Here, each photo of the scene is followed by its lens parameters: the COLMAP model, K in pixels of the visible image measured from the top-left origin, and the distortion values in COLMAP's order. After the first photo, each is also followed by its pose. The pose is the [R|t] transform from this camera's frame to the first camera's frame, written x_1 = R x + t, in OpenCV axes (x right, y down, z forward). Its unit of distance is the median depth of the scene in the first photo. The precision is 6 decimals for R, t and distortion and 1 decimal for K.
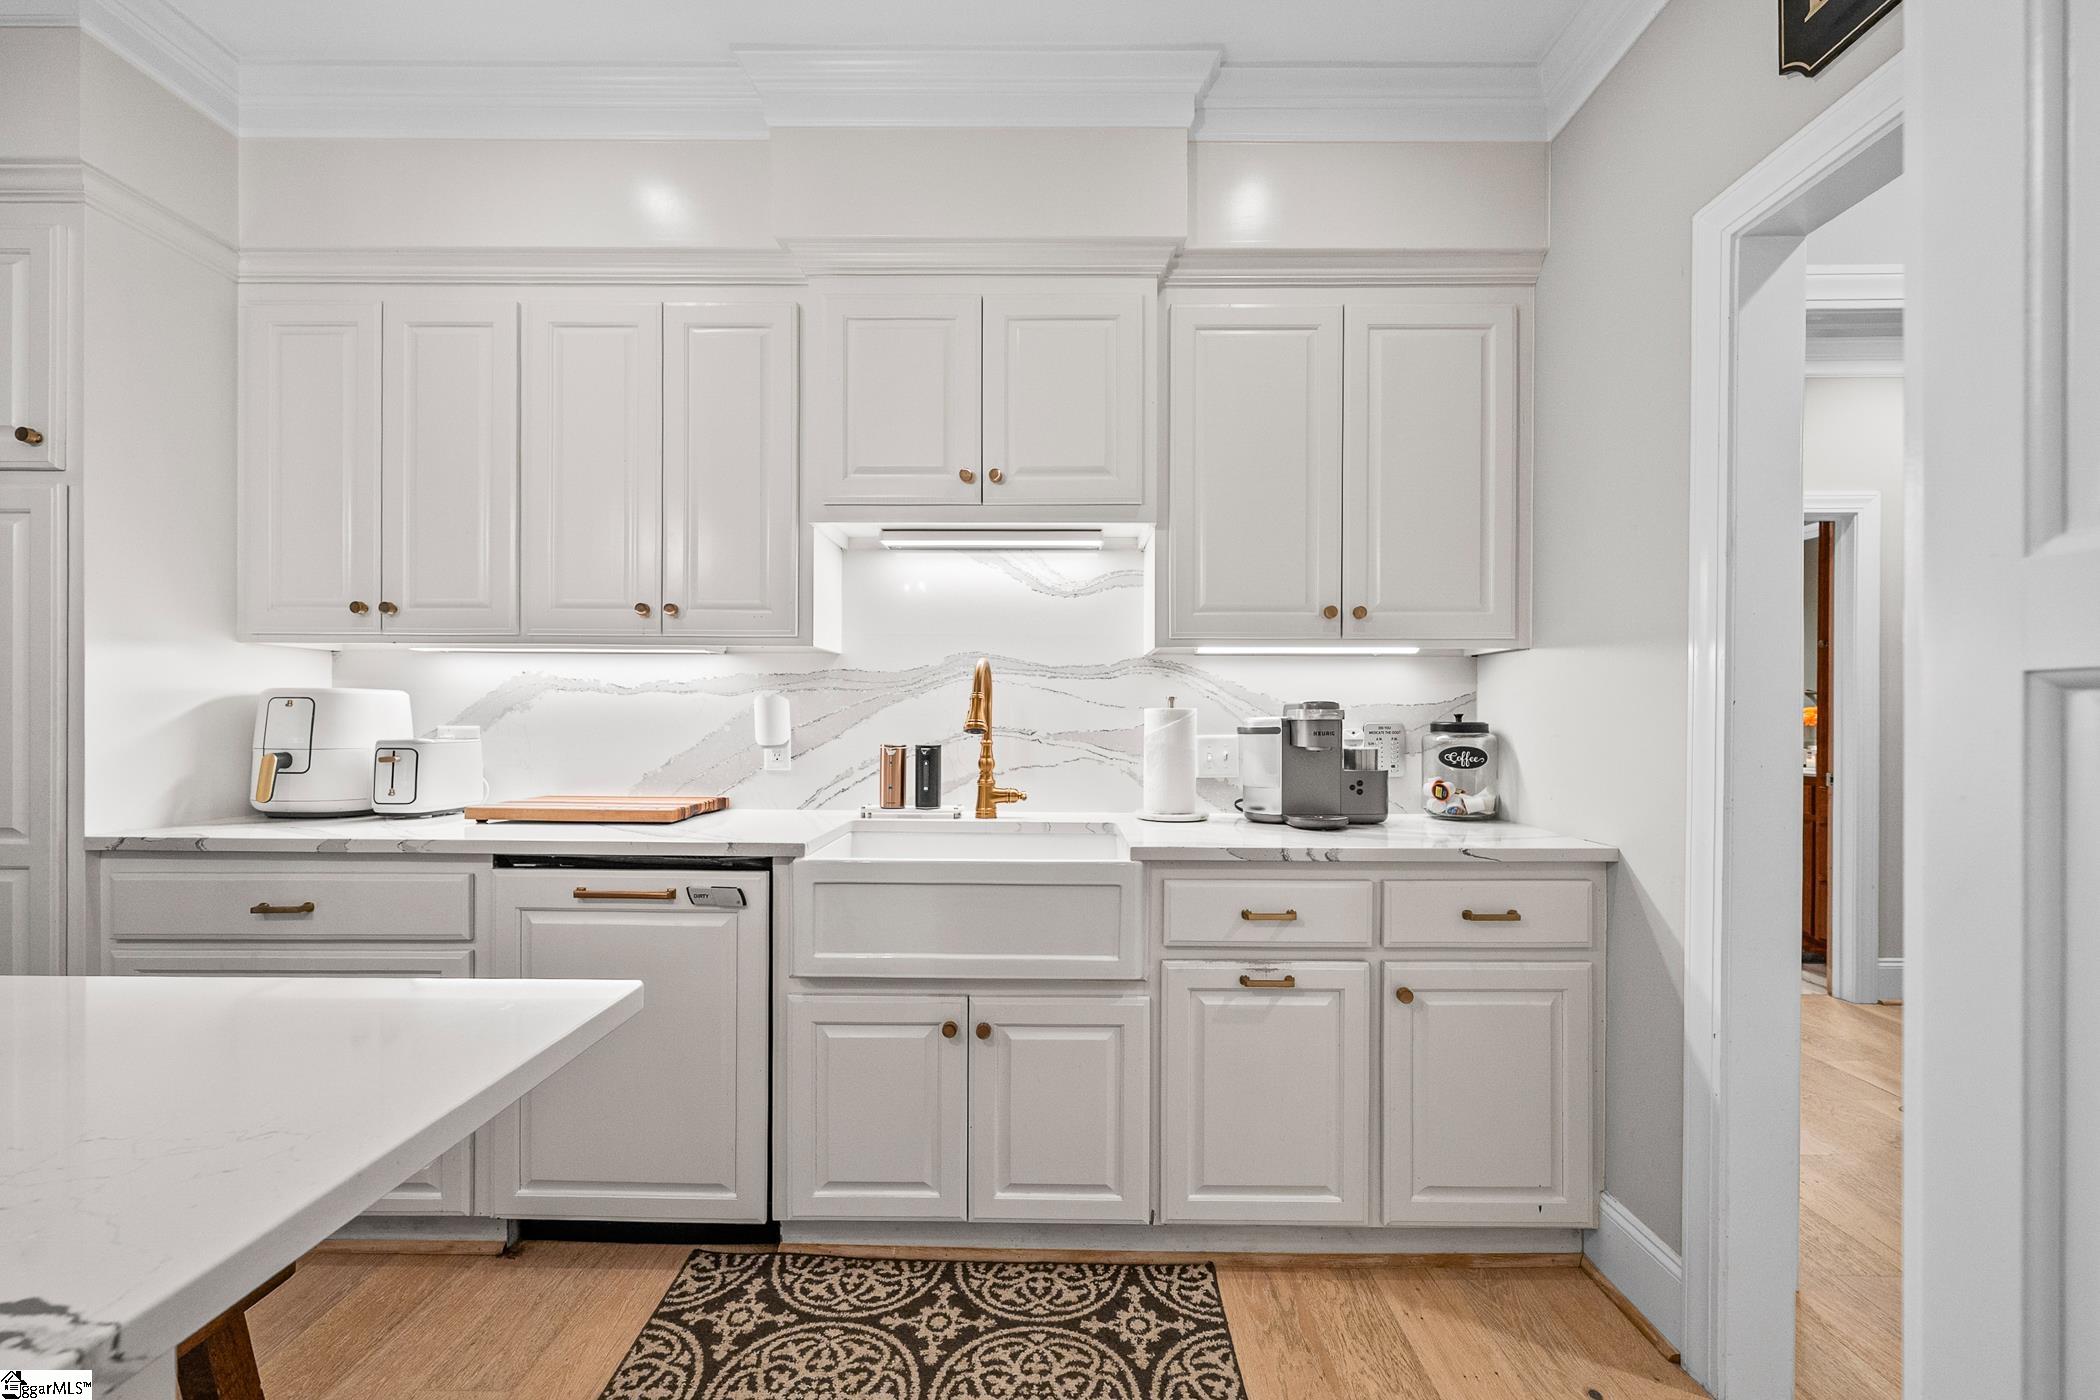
lens RADIAL K [[840.5, 0, 1052.1], [0, 840.5, 700.8], [0, 0, 1]] dist [0.000294, -0.000959]
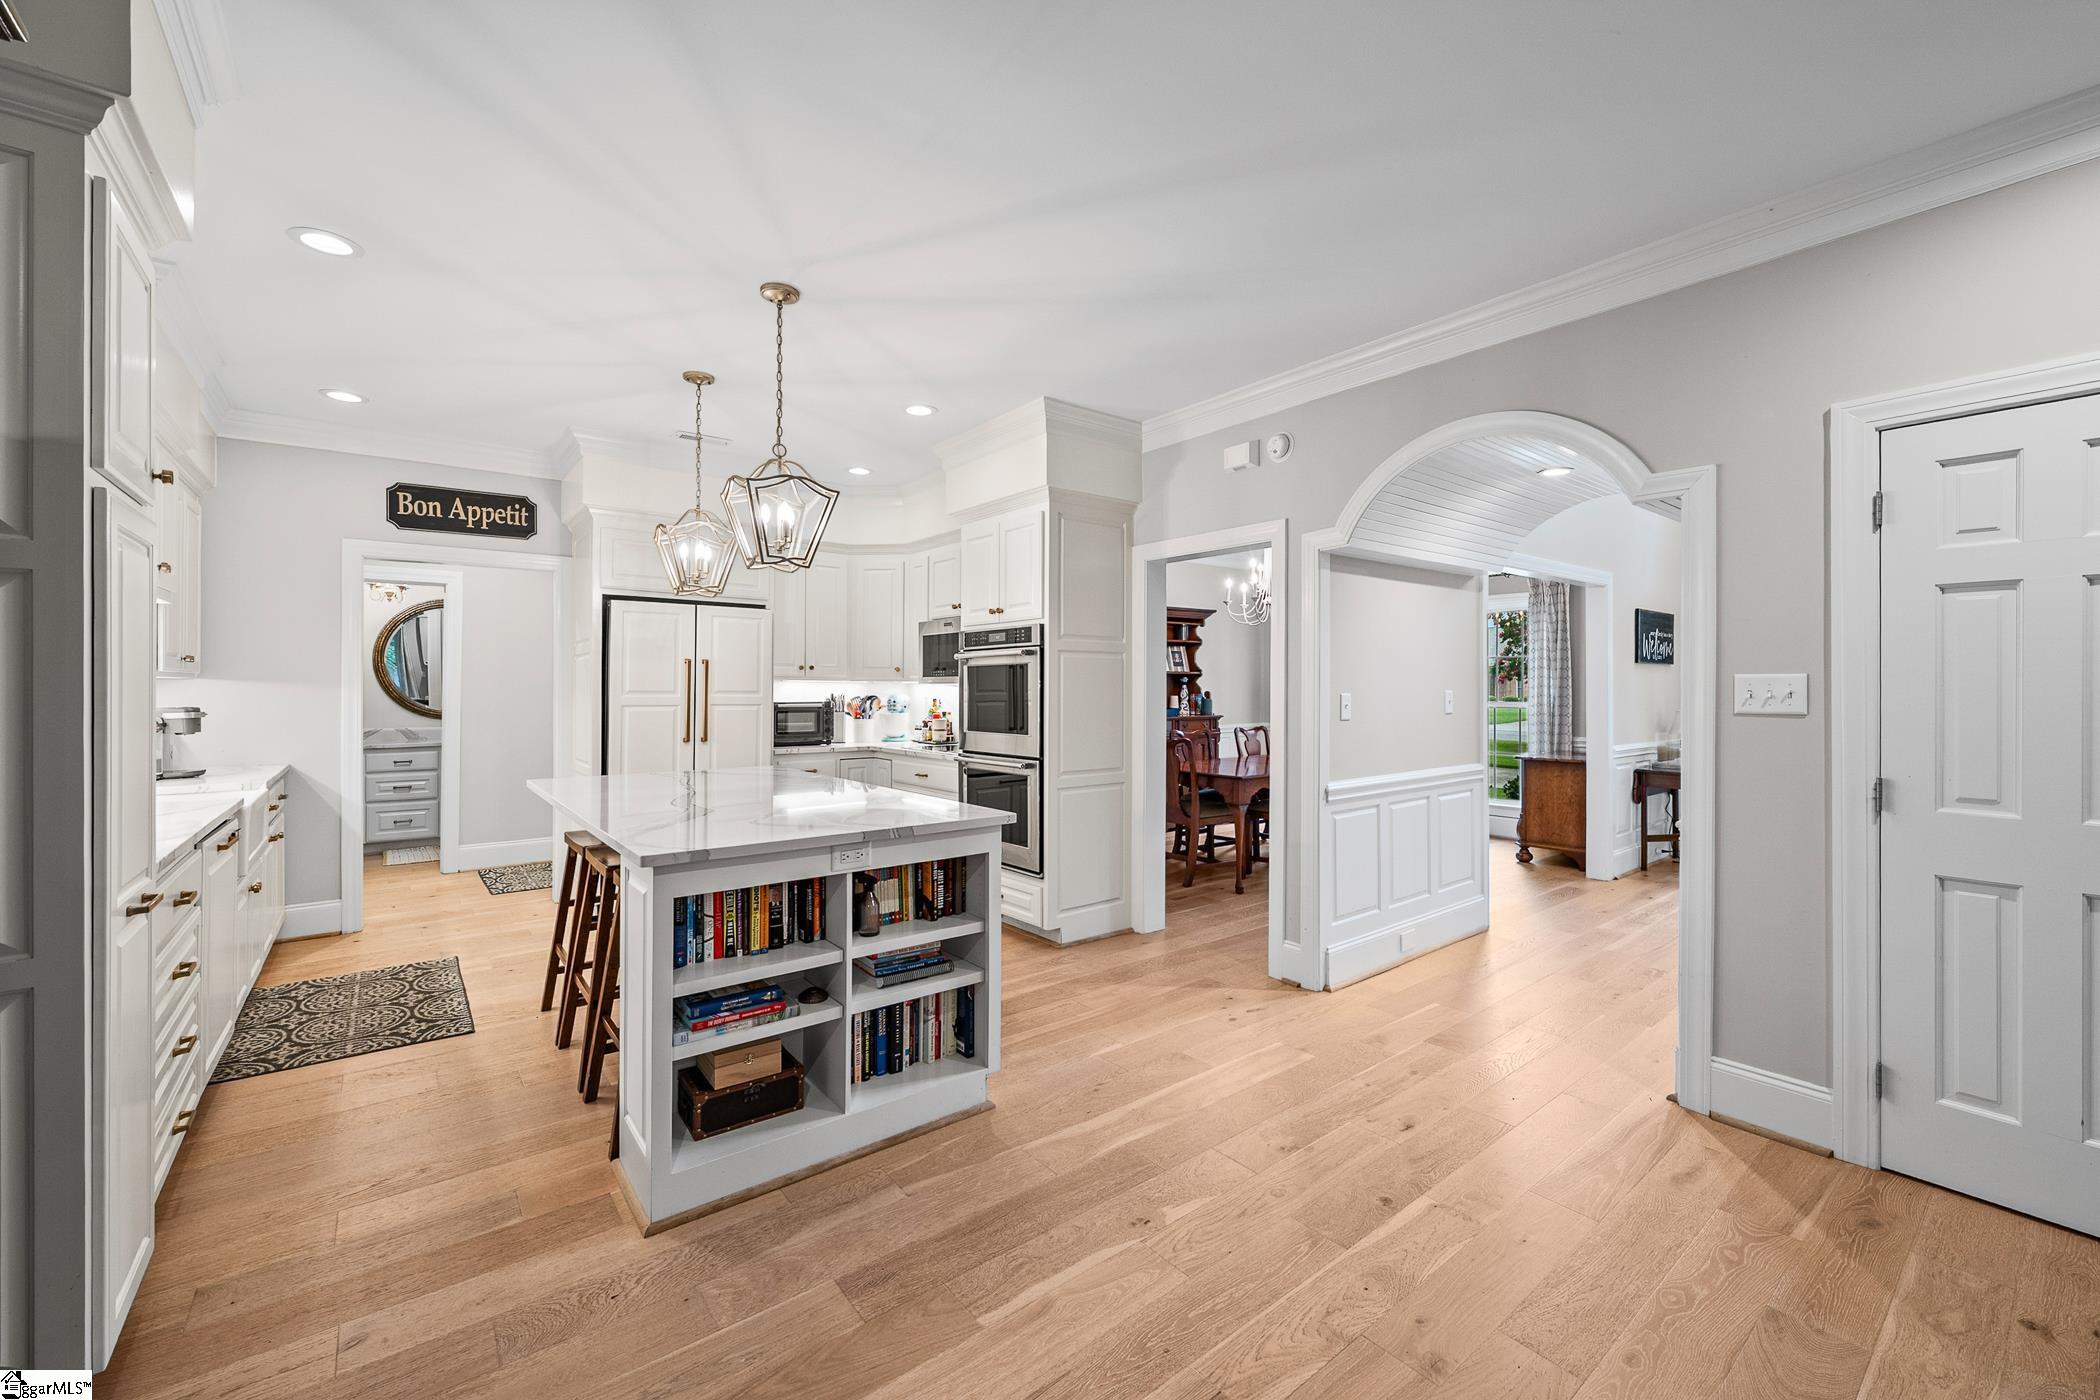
lens RADIAL K [[840.5, 0, 1046.8], [0, 840.5, 689.8], [0, 0, 1]] dist [0.000294, -0.000959]
pose [[-0.625079, -0.000189, 0.780562, -2.813405], [0.001402, 0.999998, 0.001365, -0.047580], [-0.780560, 0.001947, -0.625077, 0.847448]]
